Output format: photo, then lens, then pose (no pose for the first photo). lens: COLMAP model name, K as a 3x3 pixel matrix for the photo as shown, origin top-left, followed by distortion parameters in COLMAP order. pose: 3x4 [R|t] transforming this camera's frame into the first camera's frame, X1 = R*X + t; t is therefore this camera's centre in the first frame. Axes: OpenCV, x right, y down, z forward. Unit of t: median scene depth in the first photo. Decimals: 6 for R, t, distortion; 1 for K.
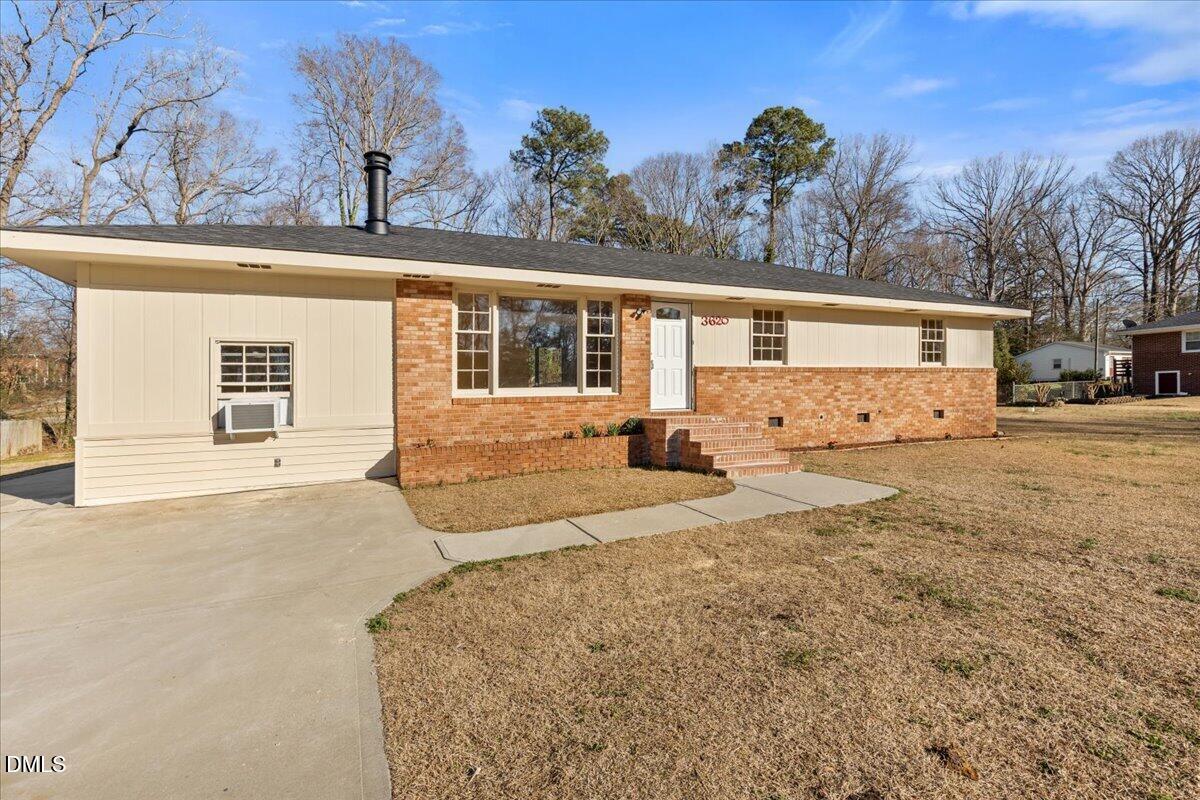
lens RADIAL K [[546.0, 0, 597.2], [0, 546.0, 399.0], [0, 0, 1]] dist [0.010193, 0.000077]
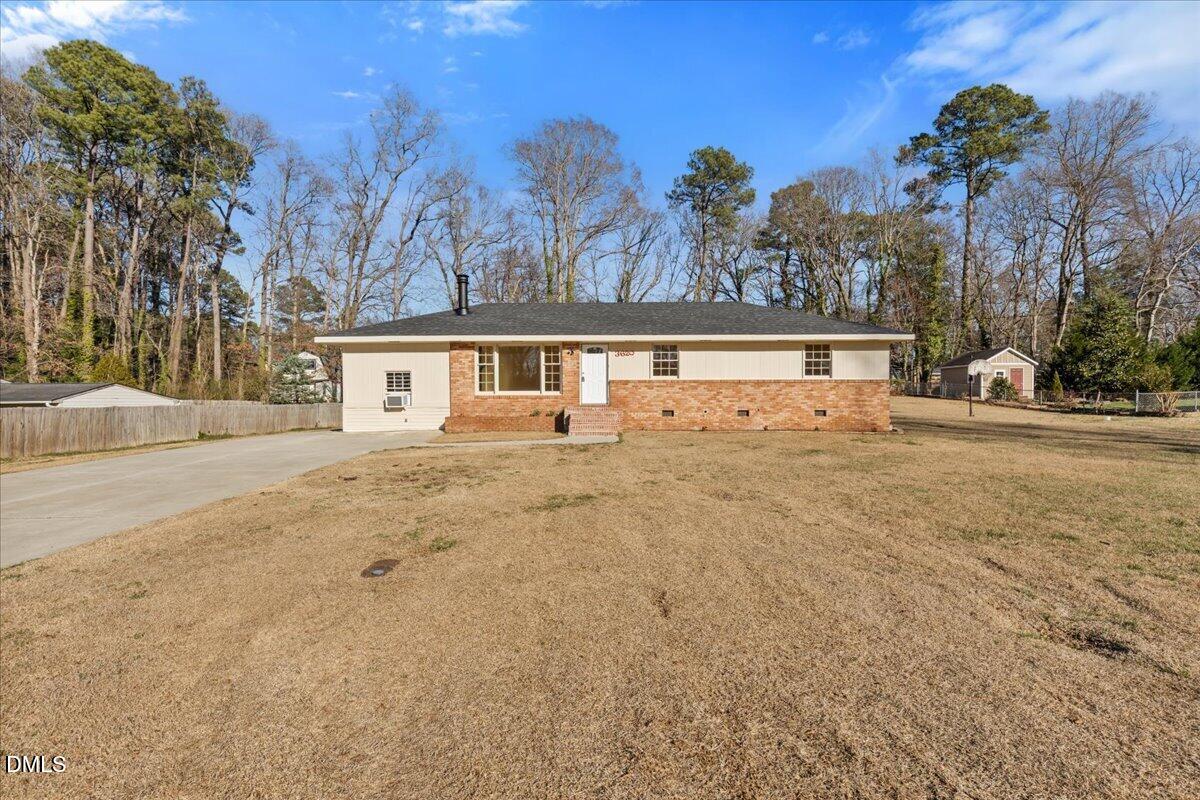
lens RADIAL K [[539.5, 0, 596.0], [0, 539.5, 405.0], [0, 0, 1]] dist [0.009701, -0.000630]
pose [[0.908487, 0.023753, -0.417238, 0.863749], [-0.018833, 0.999696, 0.015906, -0.005319], [0.417490, -0.006593, 0.908658, -0.601895]]
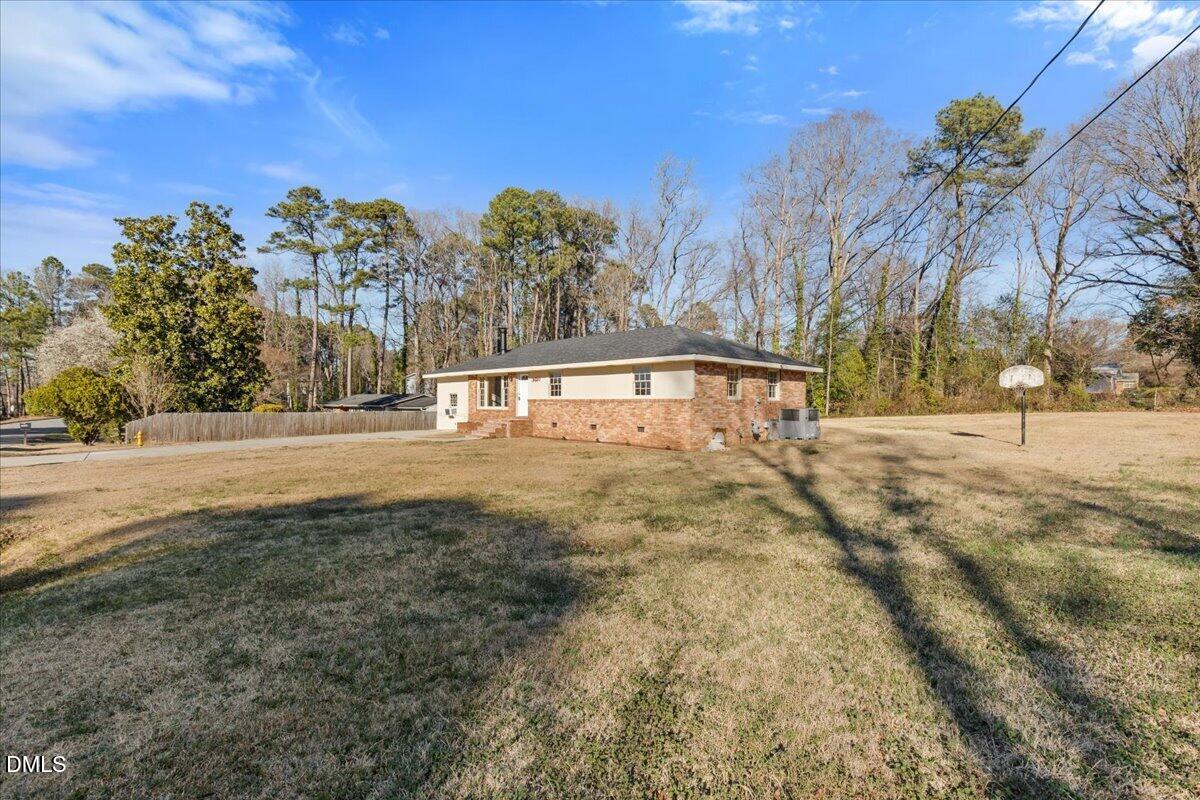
lens RADIAL K [[546.0, 0, 597.2], [0, 546.0, 399.0], [0, 0, 1]] dist [0.010193, 0.000077]
pose [[0.309547, 0.013177, -0.950793, 2.573511], [-0.022951, 0.999716, 0.006382, -0.081877], [0.950607, 0.019846, 0.309762, 0.532864]]
